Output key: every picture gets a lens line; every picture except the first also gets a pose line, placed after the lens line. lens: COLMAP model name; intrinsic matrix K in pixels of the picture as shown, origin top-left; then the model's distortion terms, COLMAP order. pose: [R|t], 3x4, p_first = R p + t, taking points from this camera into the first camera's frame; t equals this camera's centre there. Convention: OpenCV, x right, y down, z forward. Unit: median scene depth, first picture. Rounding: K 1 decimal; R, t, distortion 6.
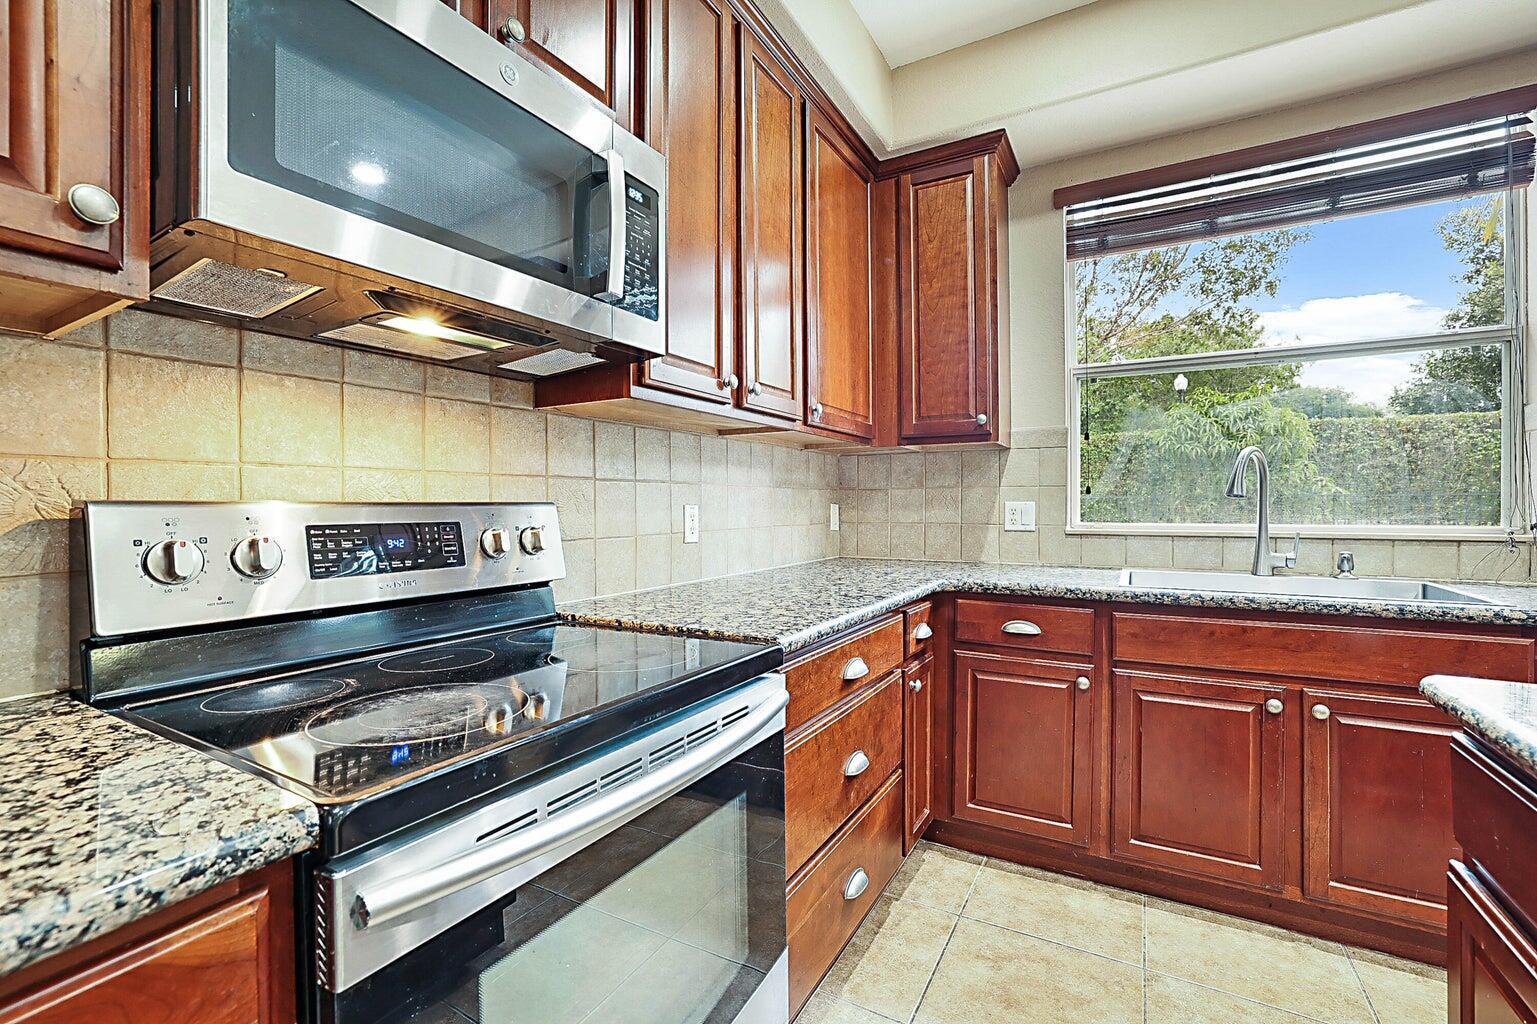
lens RADIAL K [[658.7, 0, 775.7], [0, 658.7, 503.6], [0, 0, 1]] dist [-0.021329, 0.001483]
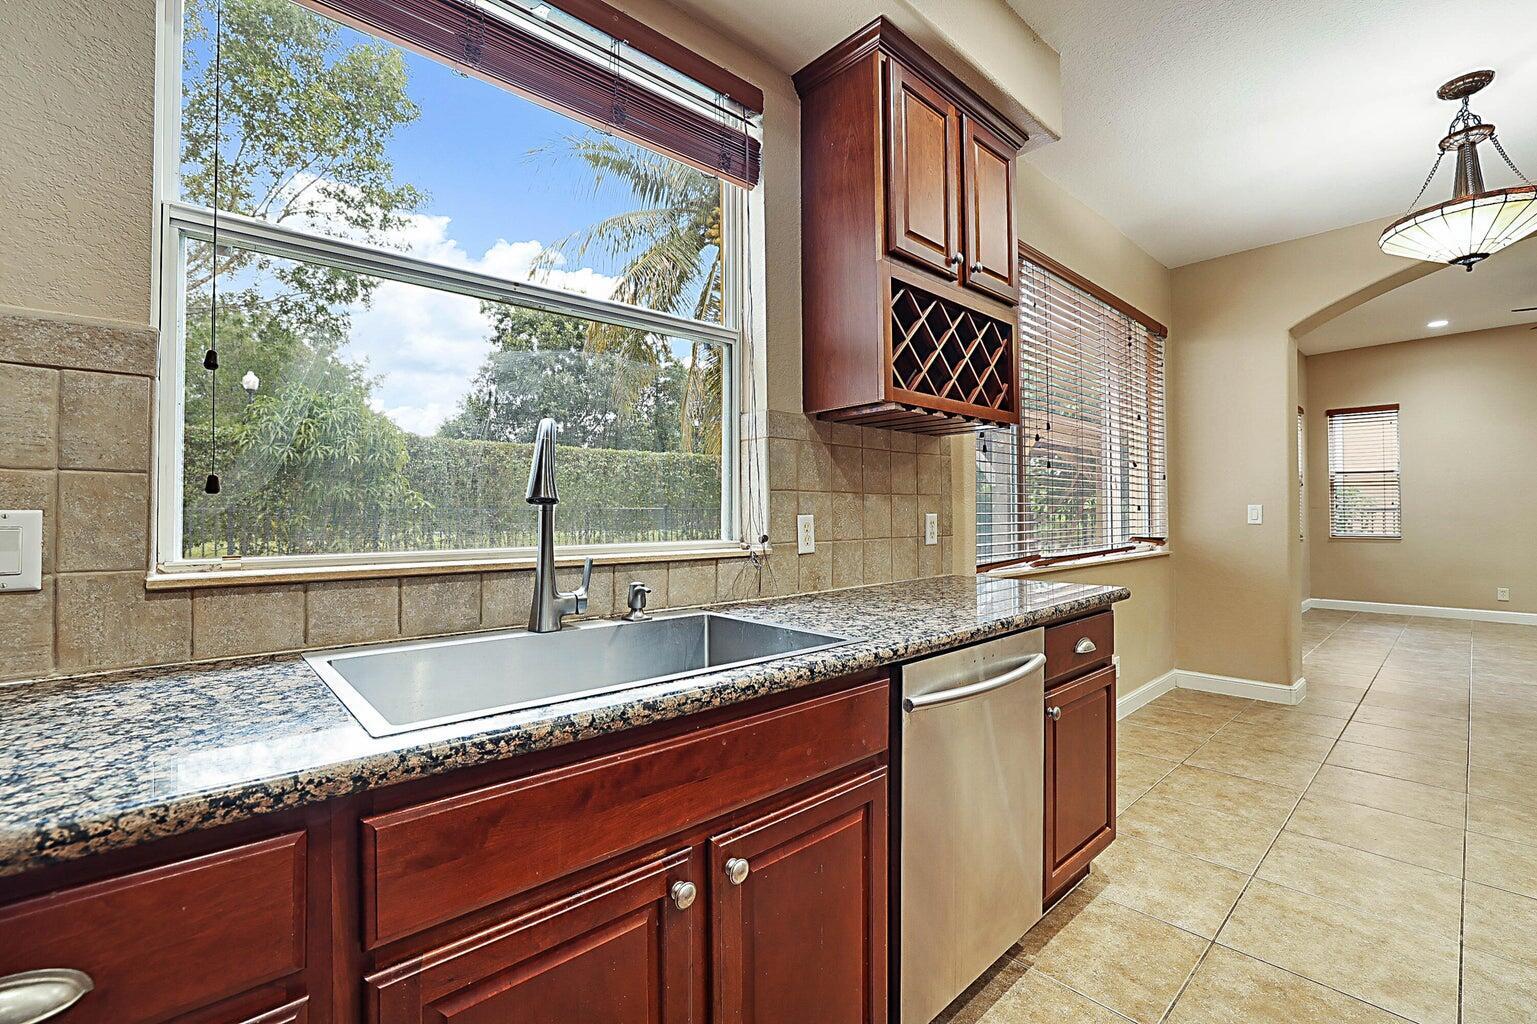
lens RADIAL K [[658.7, 0, 765.7], [0, 658.7, 515.0], [0, 0, 1]] dist [-0.021329, 0.001483]
pose [[0.328116, 0.000663, 0.944637, 0.248258], [0.003023, 0.999994, -0.001752, 0.001338], [-0.944633, 0.003431, 0.328112, 0.665540]]
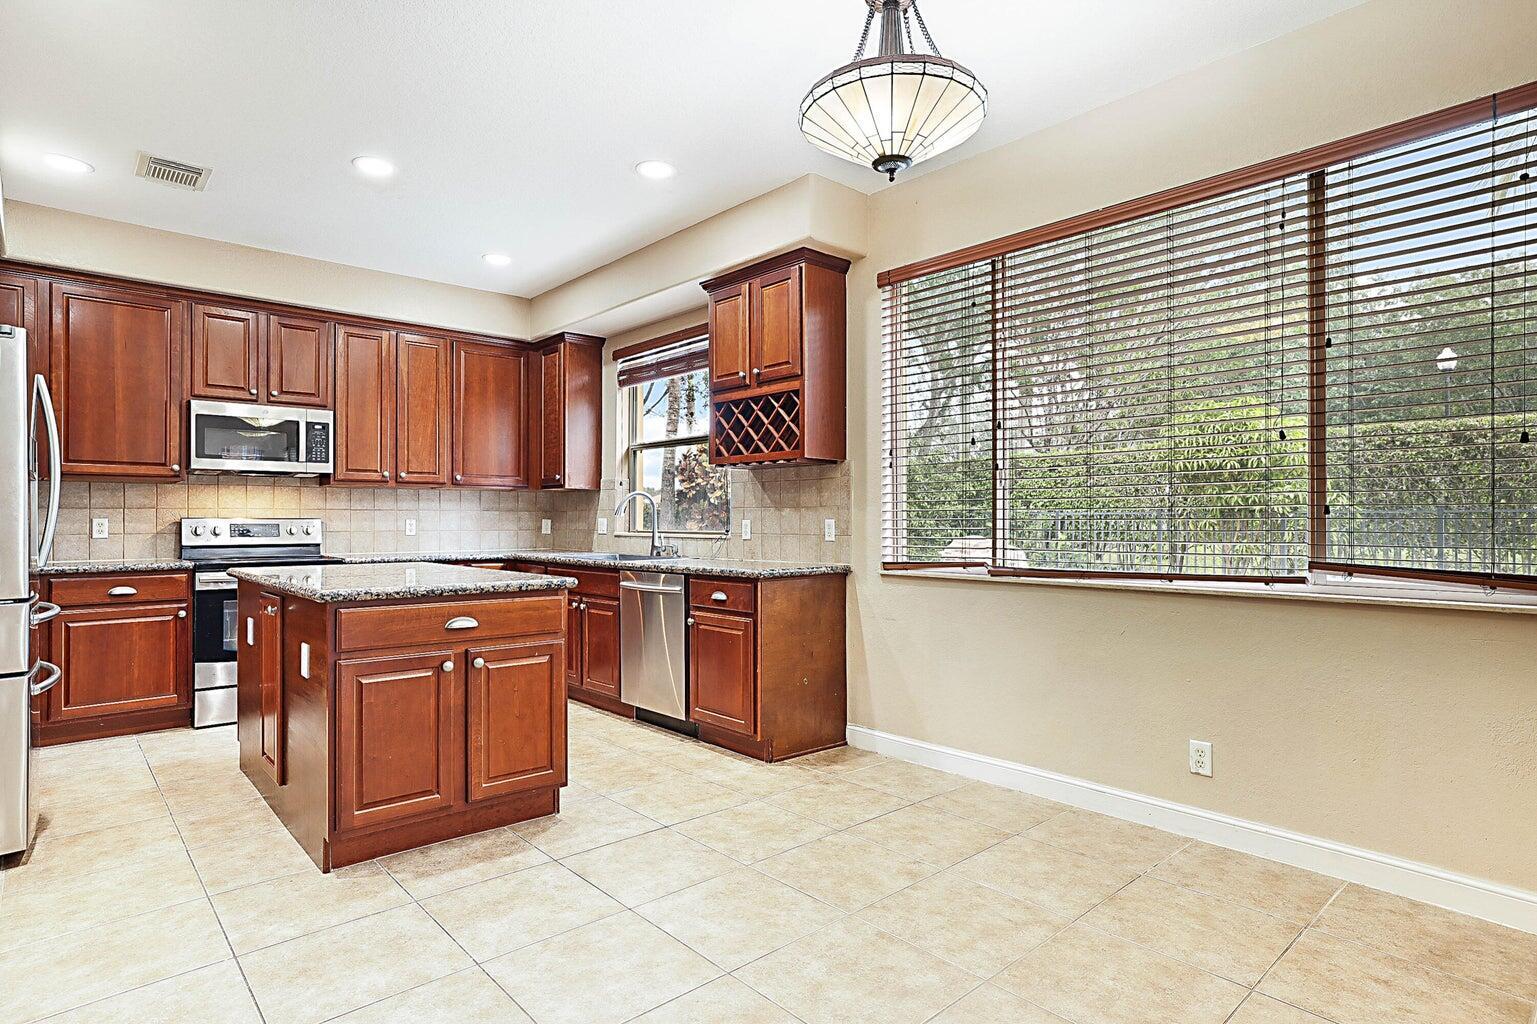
lens RADIAL K [[807.7, 0, 766.7], [0, 807.7, 517.6], [0, 0, 1]] dist [-0.006762, 0.000592]
pose [[0.946395, 0.001918, -0.323005, 2.100404], [-0.001475, 0.999998, 0.001618, -0.011408], [0.323007, -0.001055, 0.946396, -1.379981]]
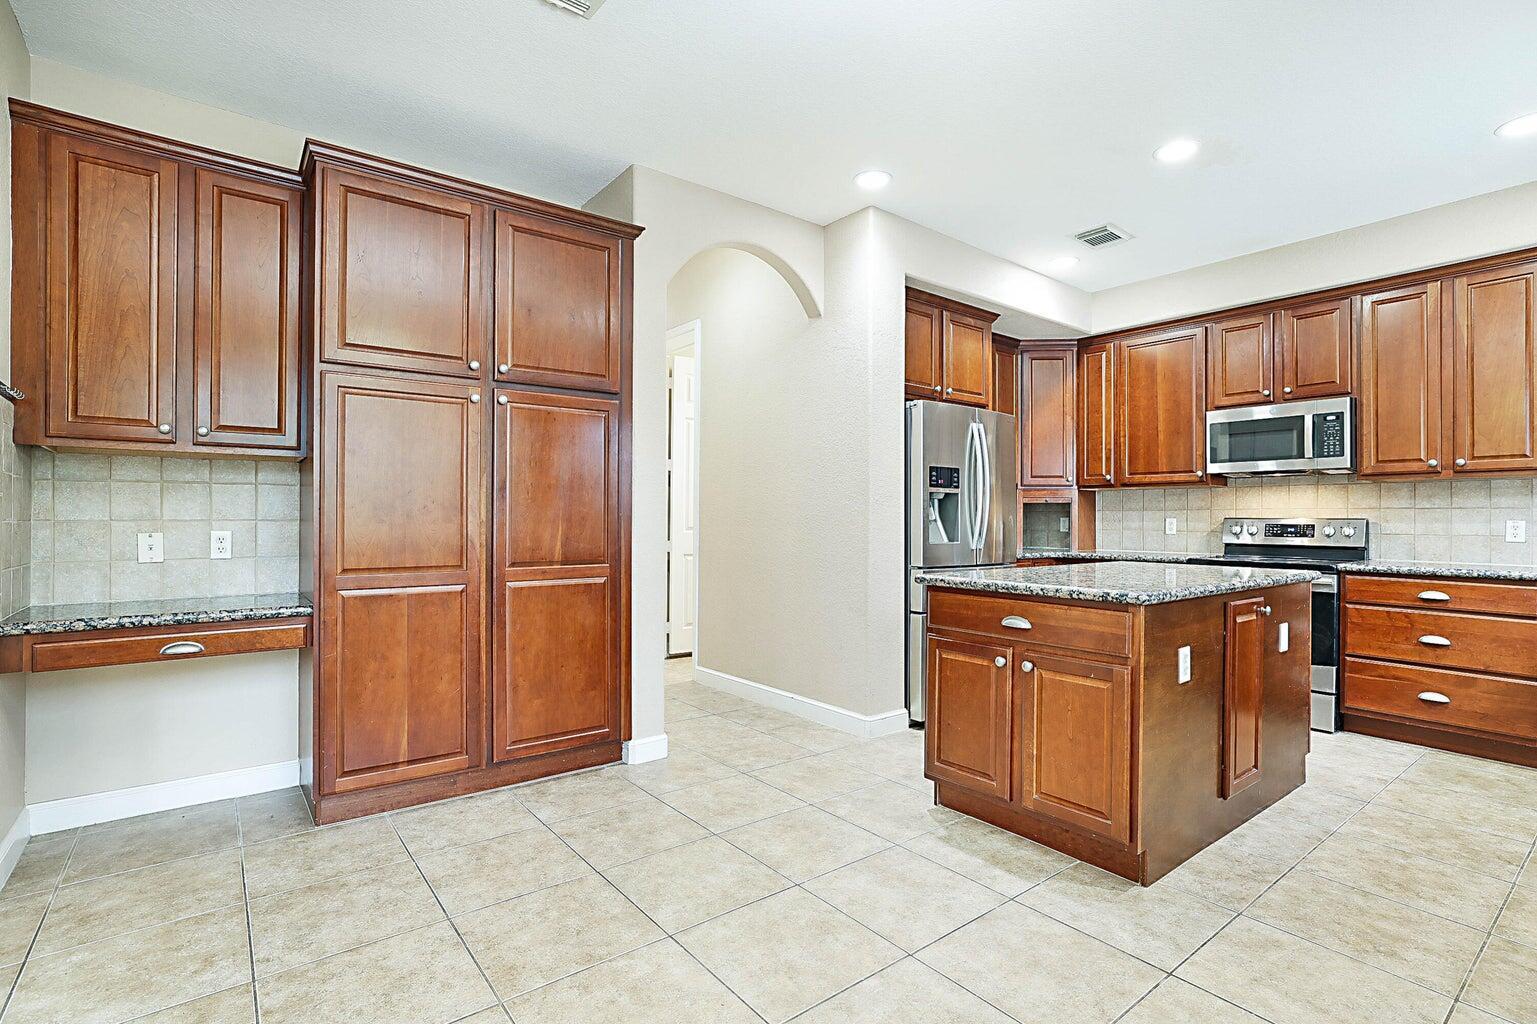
lens RADIAL K [[731.7, 0, 768.2], [0, 731.7, 516.6], [0, 0, 1]] dist [-0.001108, 0.001824]
pose [[-0.382329, 0.000124, -0.924026, 2.501566], [0.000092, 1.000000, 0.000096, -0.008728], [0.924026, -0.000048, -0.382329, -0.077148]]
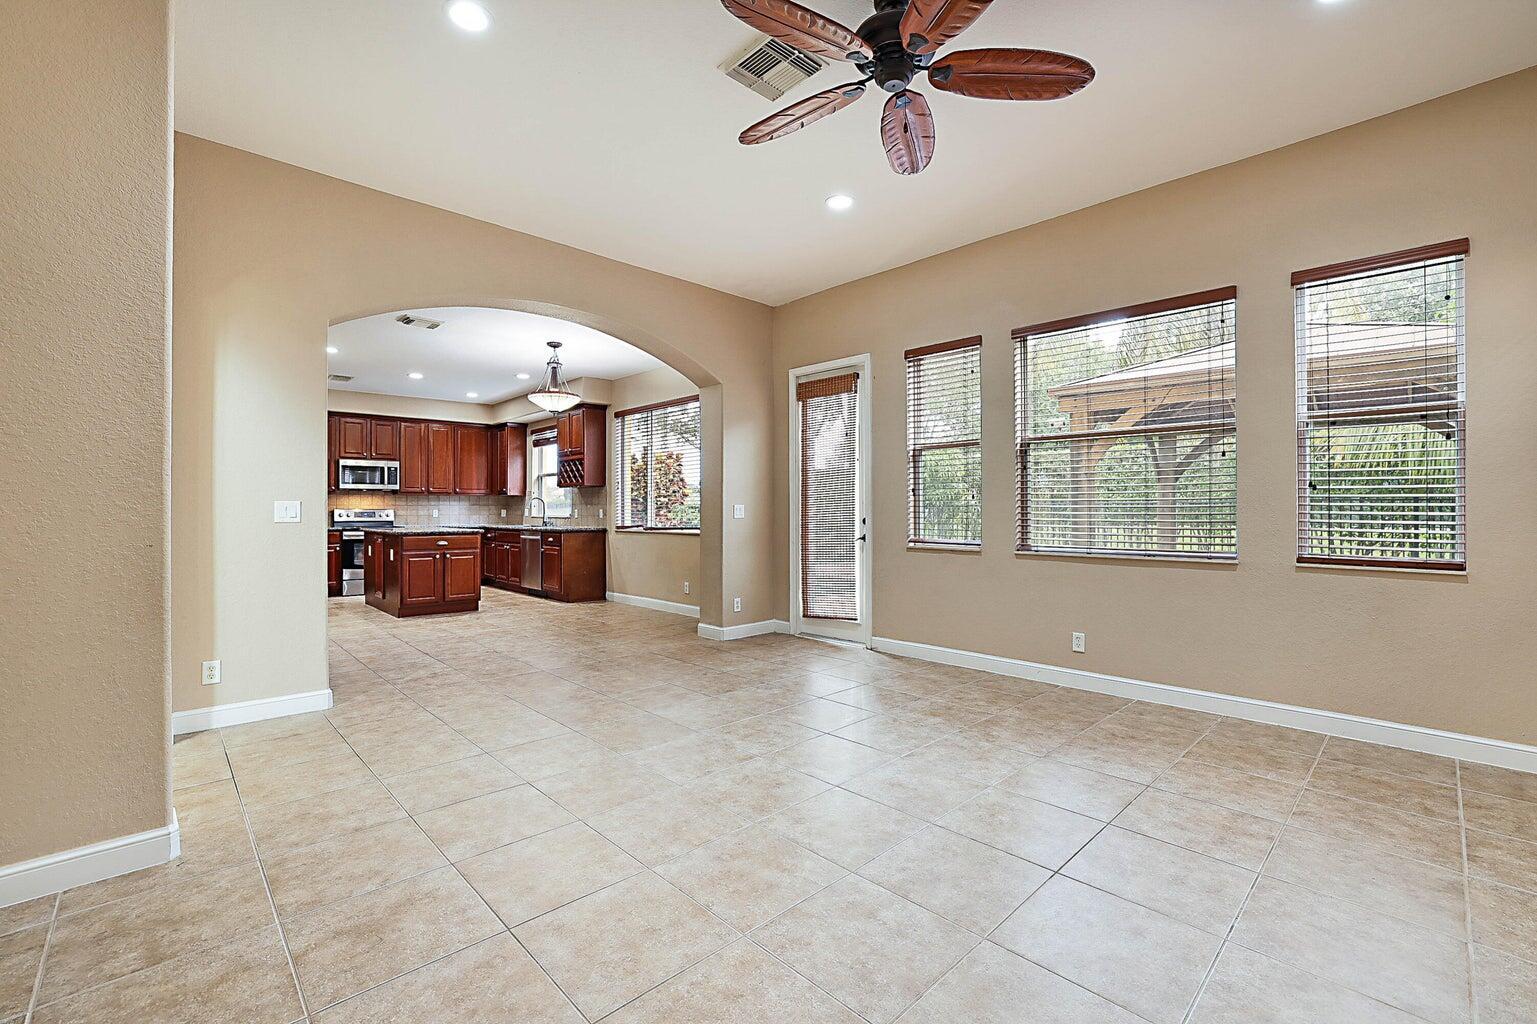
lens RADIAL K [[658.7, 0, 759.5], [0, 658.7, 507.7], [0, 0, 1]] dist [-0.021329, 0.001483]
pose [[0.950794, -0.000374, -0.309824, 3.952666], [0.000405, 1.000000, 0.000036, -0.013041], [0.309824, -0.000160, 0.950794, -3.132296]]
